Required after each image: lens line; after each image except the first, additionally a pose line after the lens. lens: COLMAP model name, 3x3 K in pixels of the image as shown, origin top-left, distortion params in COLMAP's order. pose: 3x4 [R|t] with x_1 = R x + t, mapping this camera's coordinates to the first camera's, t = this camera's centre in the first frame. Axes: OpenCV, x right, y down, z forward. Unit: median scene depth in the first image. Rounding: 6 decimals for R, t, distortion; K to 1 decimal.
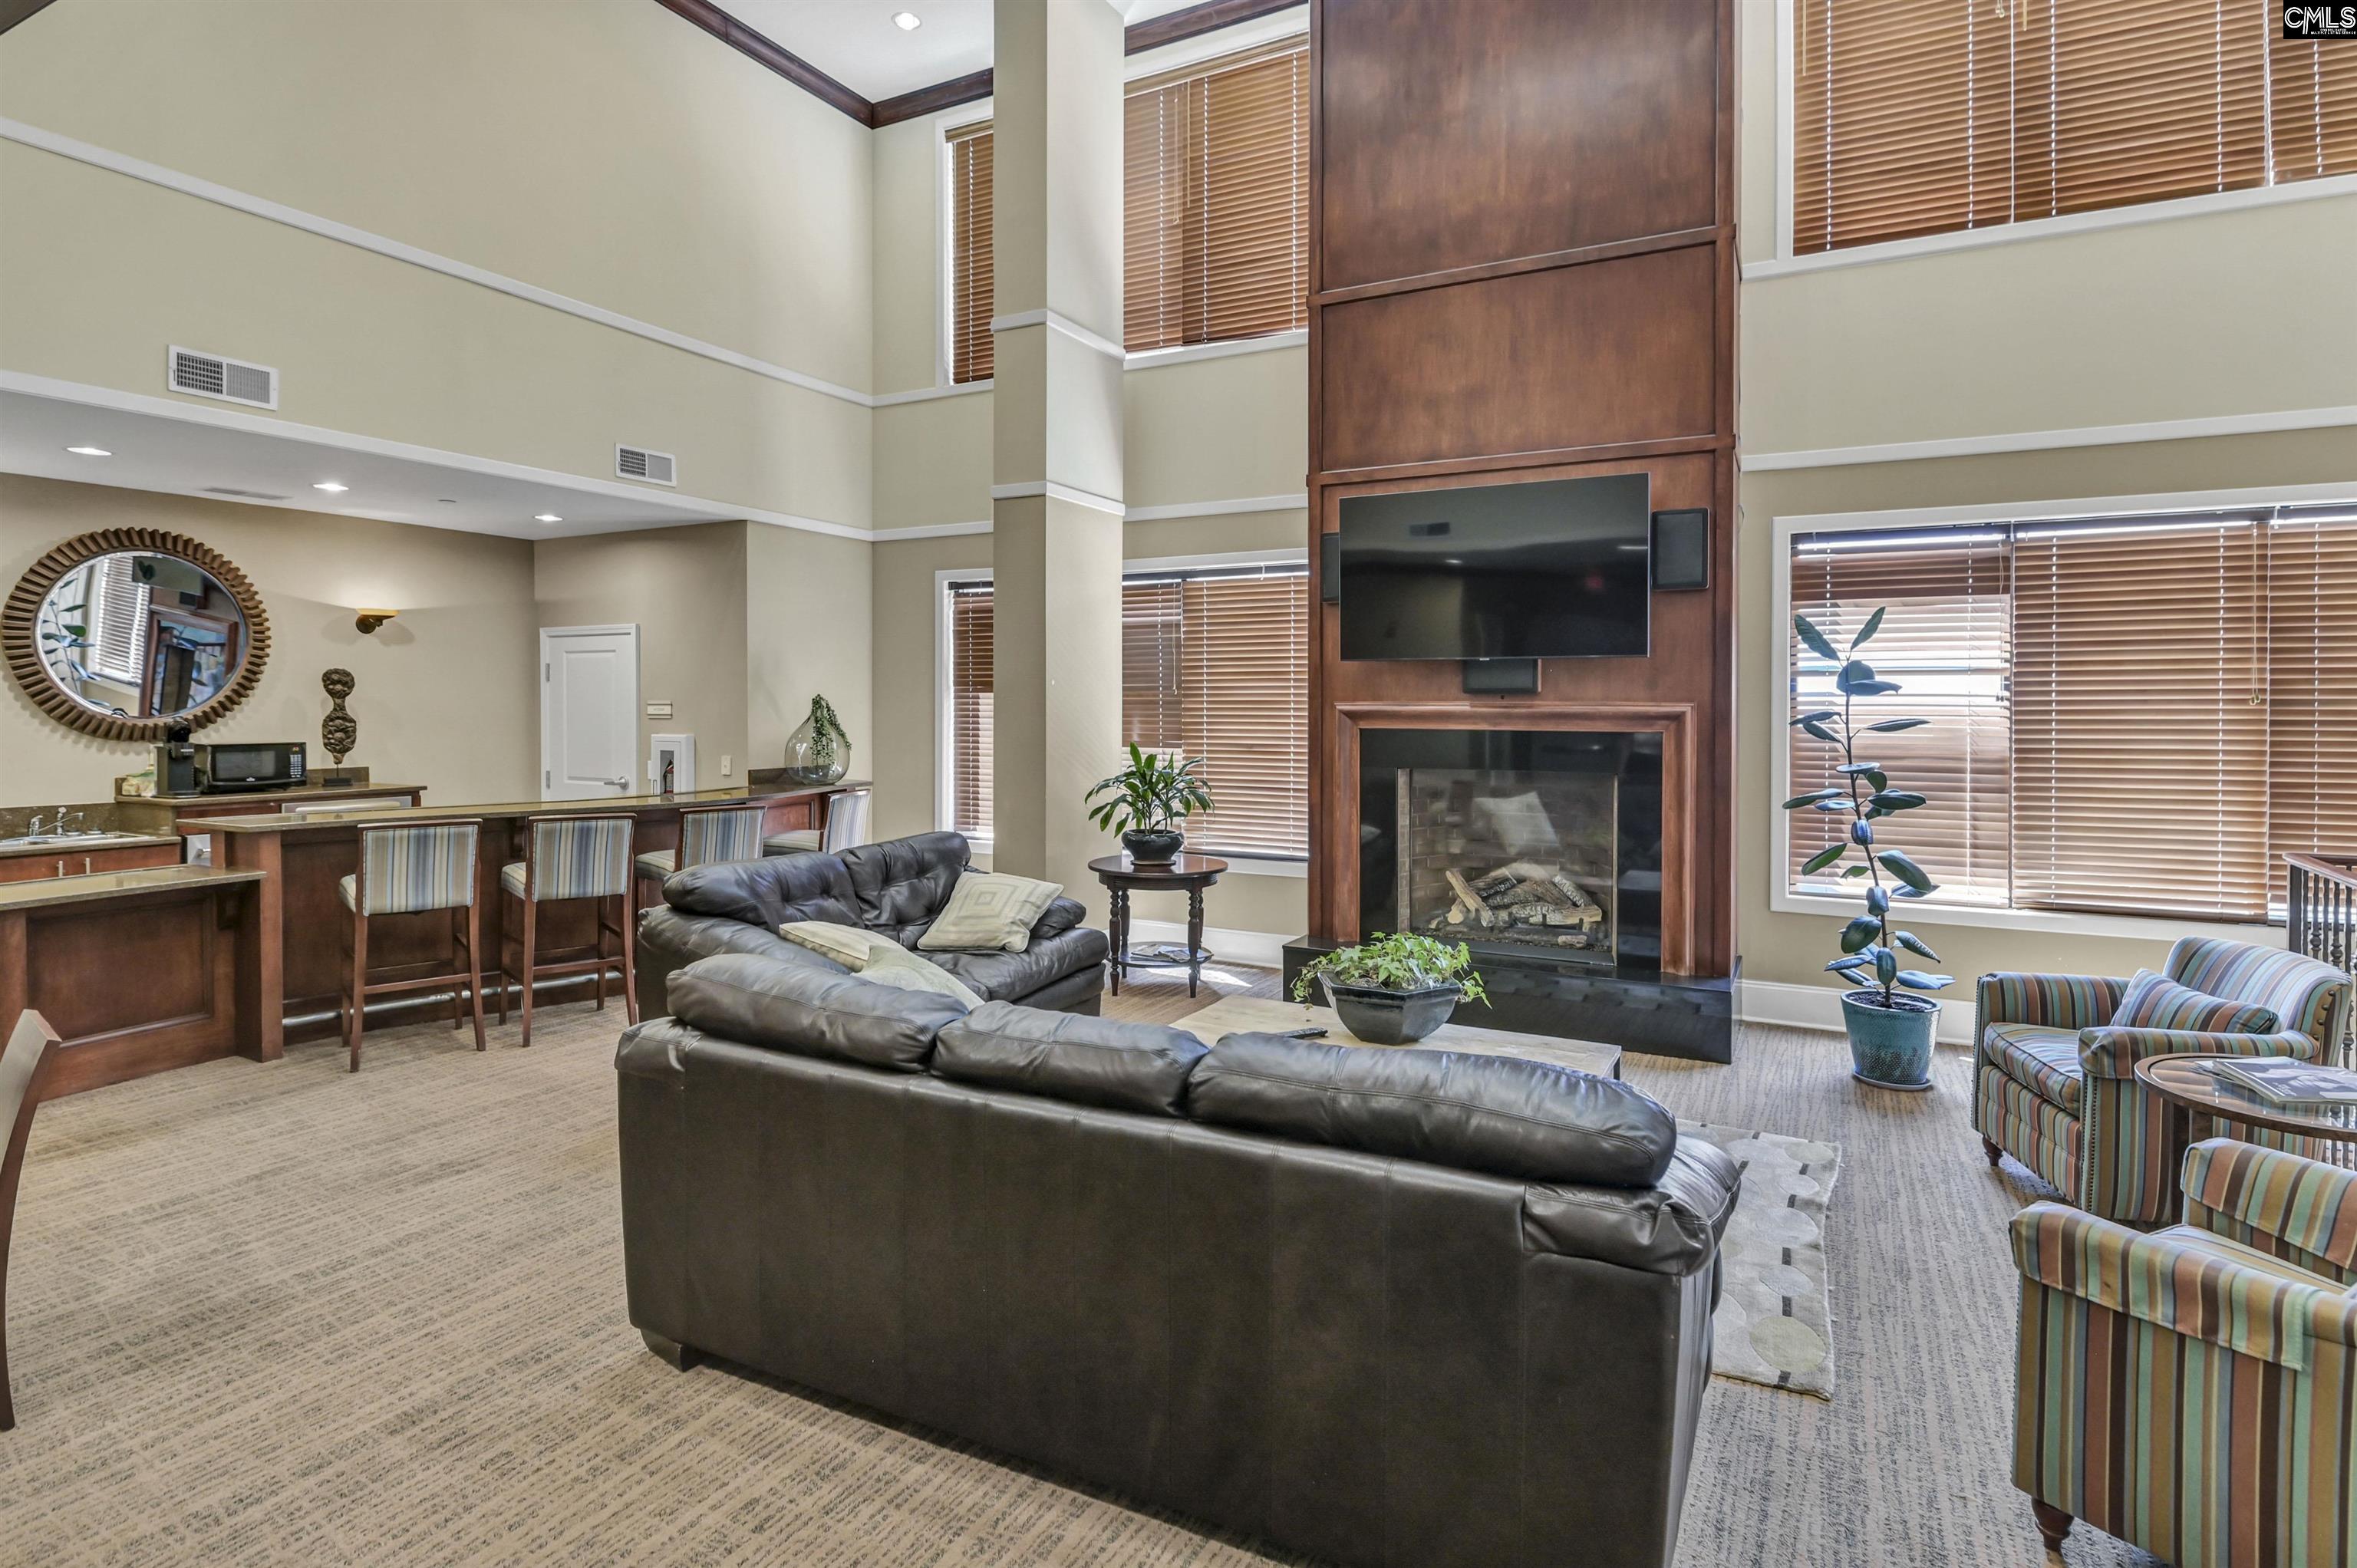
lens RADIAL K [[1194.9, 0, 1199.8], [0, 1194.9, 723.7], [0, 0, 1]] dist [-0.001908, -0.008215]
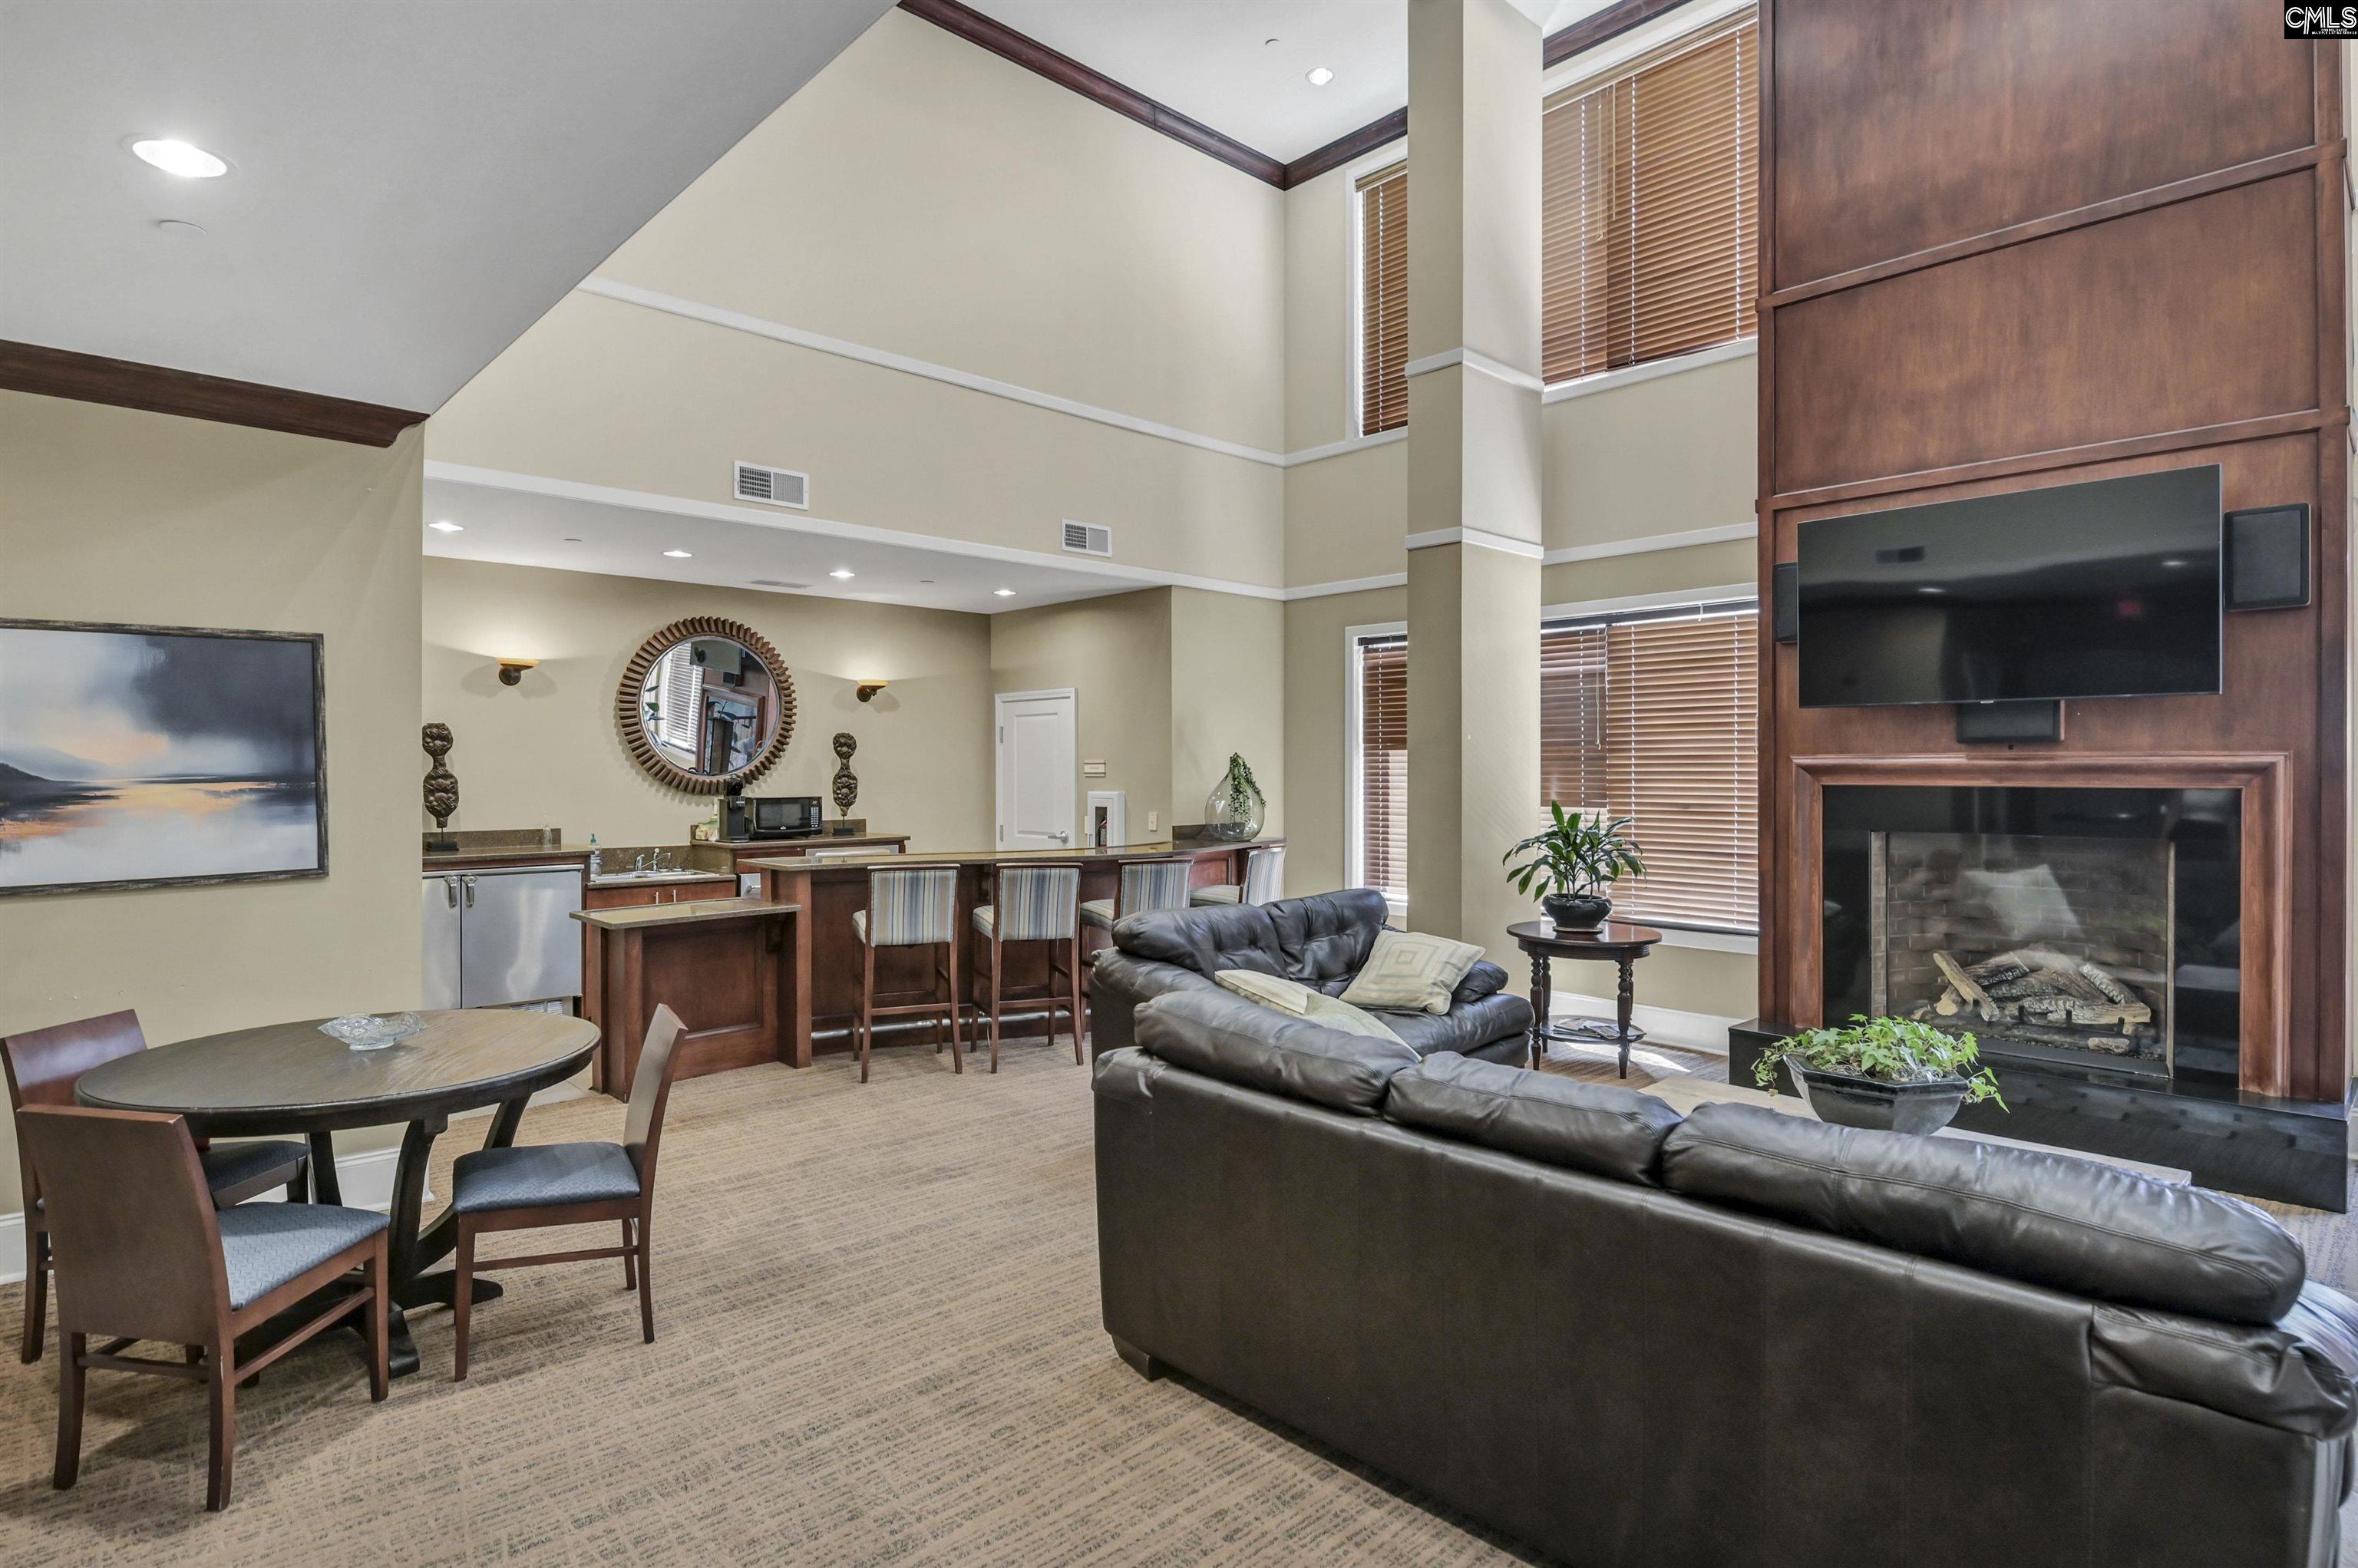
lens RADIAL K [[1236.1, 0, 1179.0], [0, 1236.1, 784.0], [0, 0, 1]] dist [0.000124, -0.011354]
pose [[0.943633, -0.005530, -0.330949, -0.021503], [0.004618, 0.999983, -0.003540, 0.007790], [0.330963, 0.001812, 0.943642, -0.016282]]
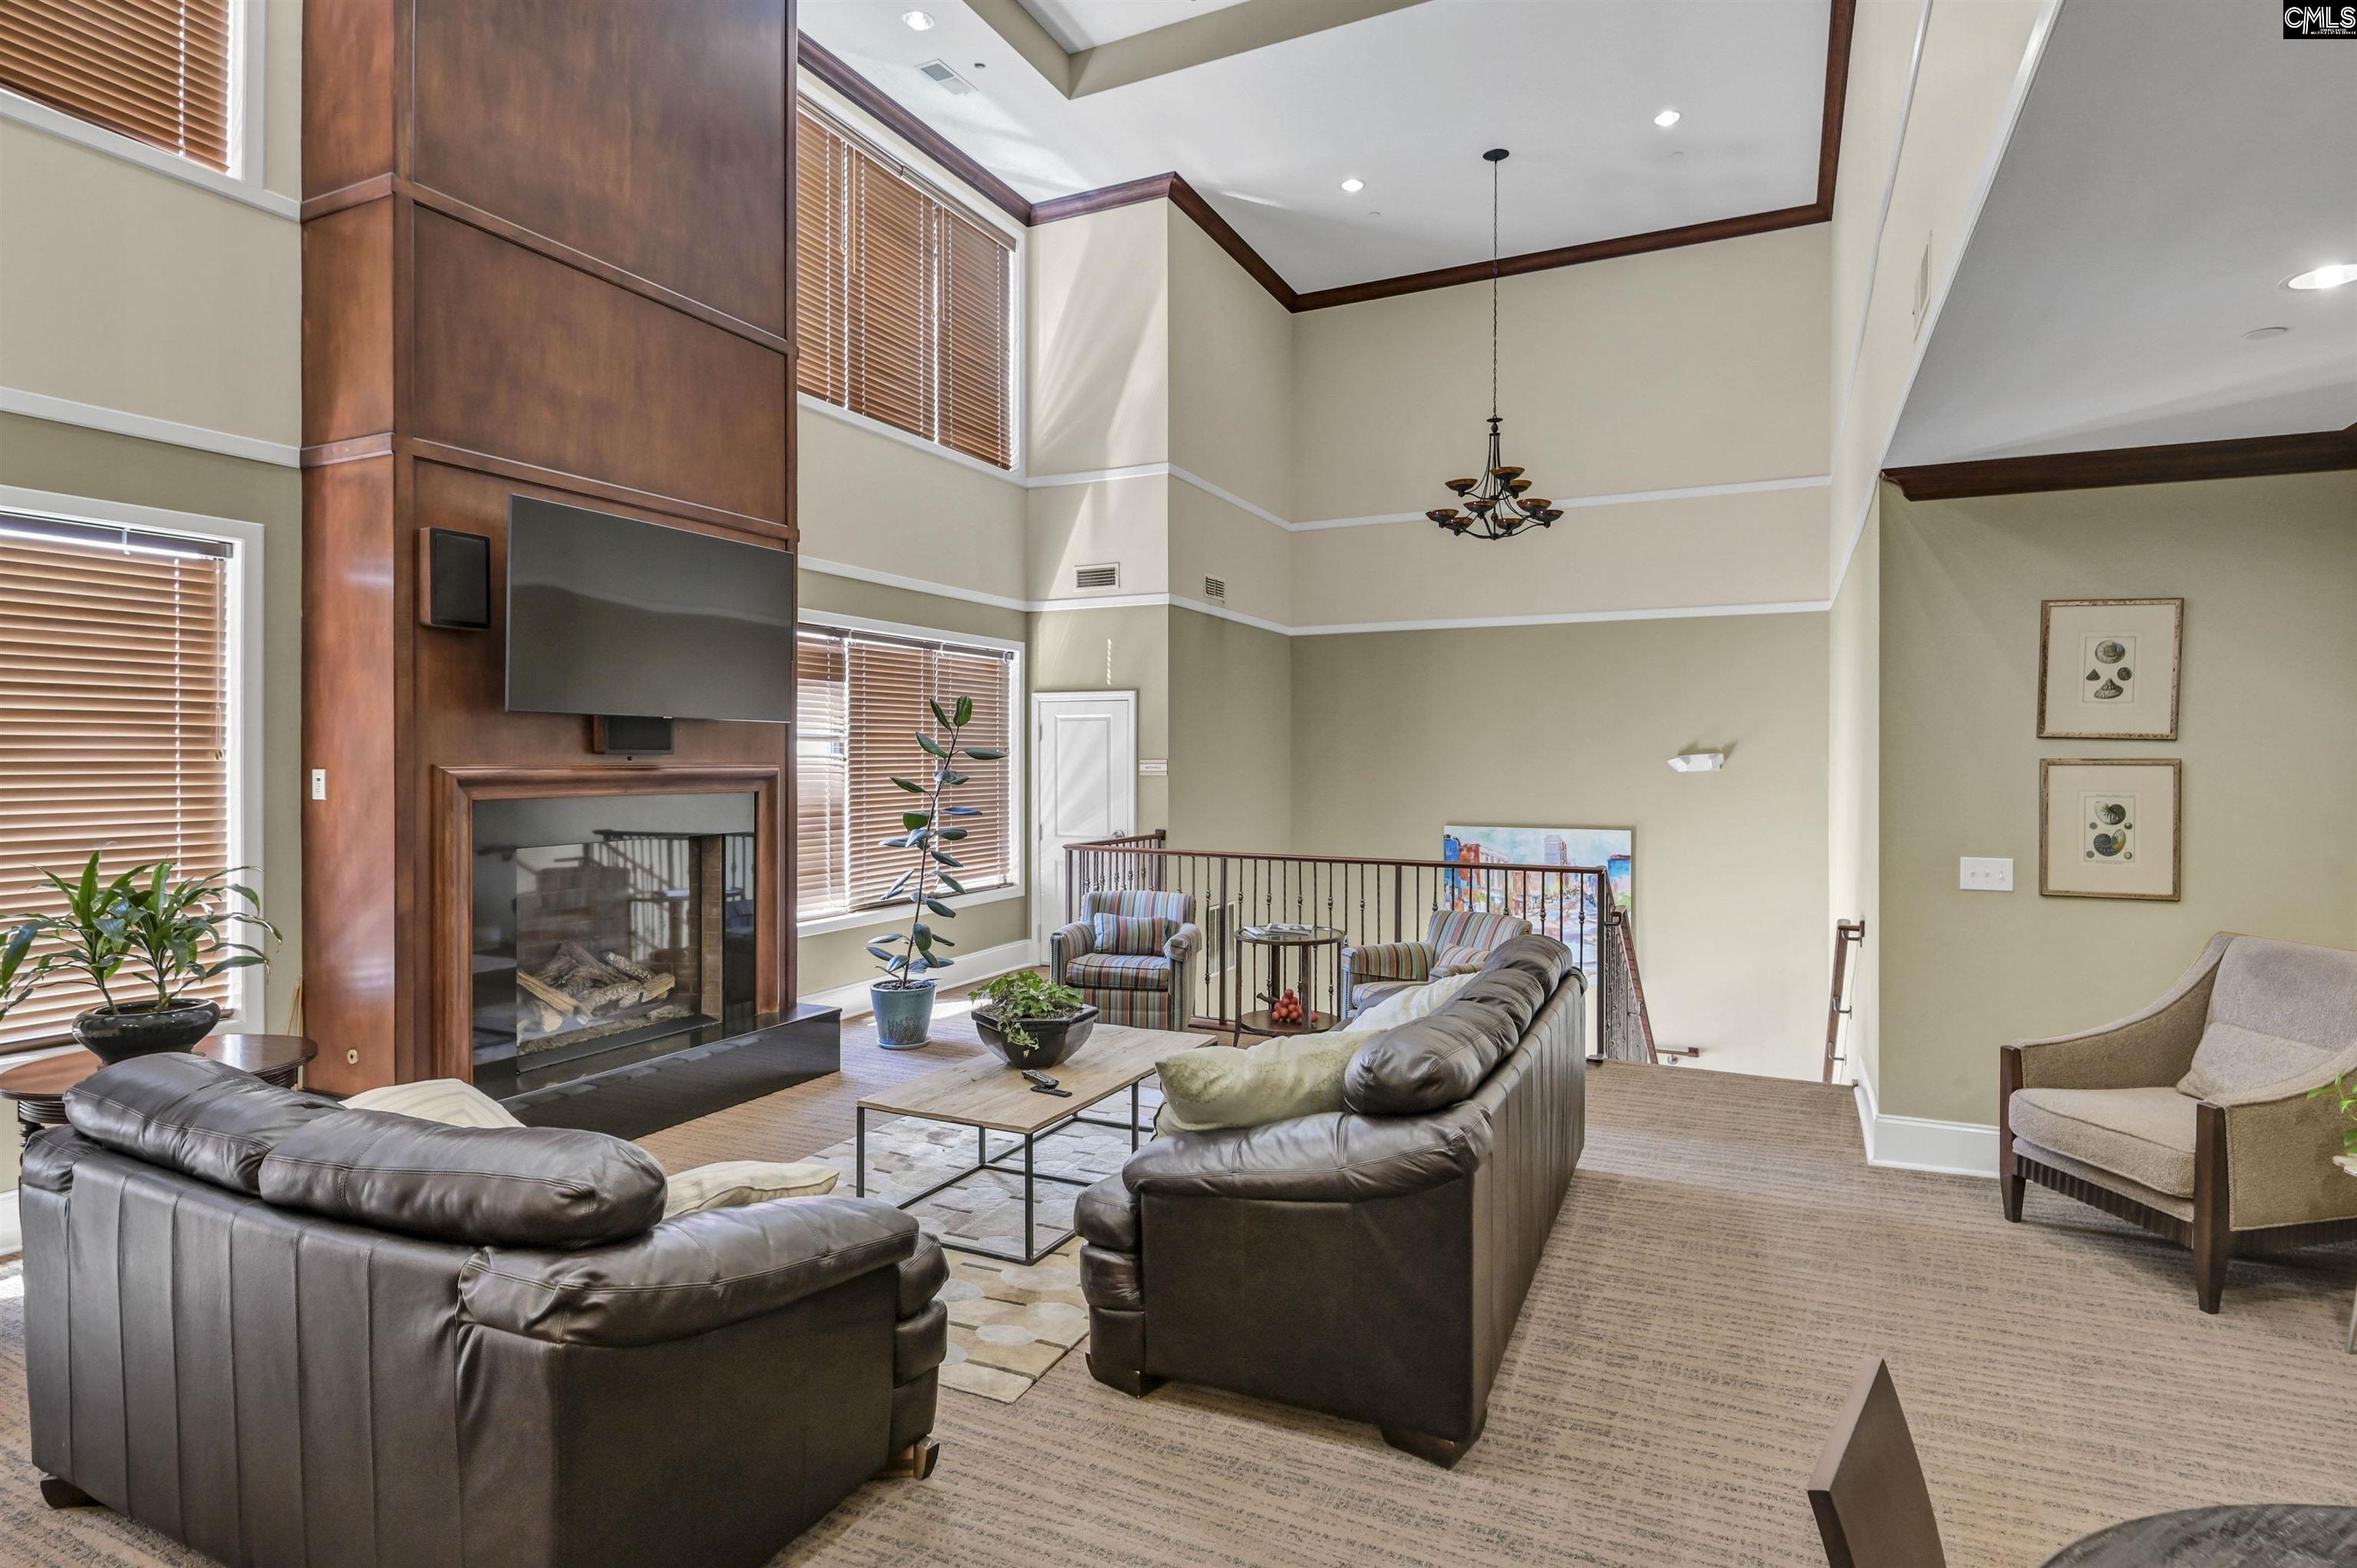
lens RADIAL K [[1235.5, 0, 1178.5], [0, 1235.5, 784.0], [0, 0, 1]] dist [0.000124, -0.011354]
pose [[-0.033400, -0.023132, 0.999174, -1.107238], [0.009097, 0.999684, 0.023447, -0.033893], [-0.999401, 0.009872, -0.033179, 0.992153]]
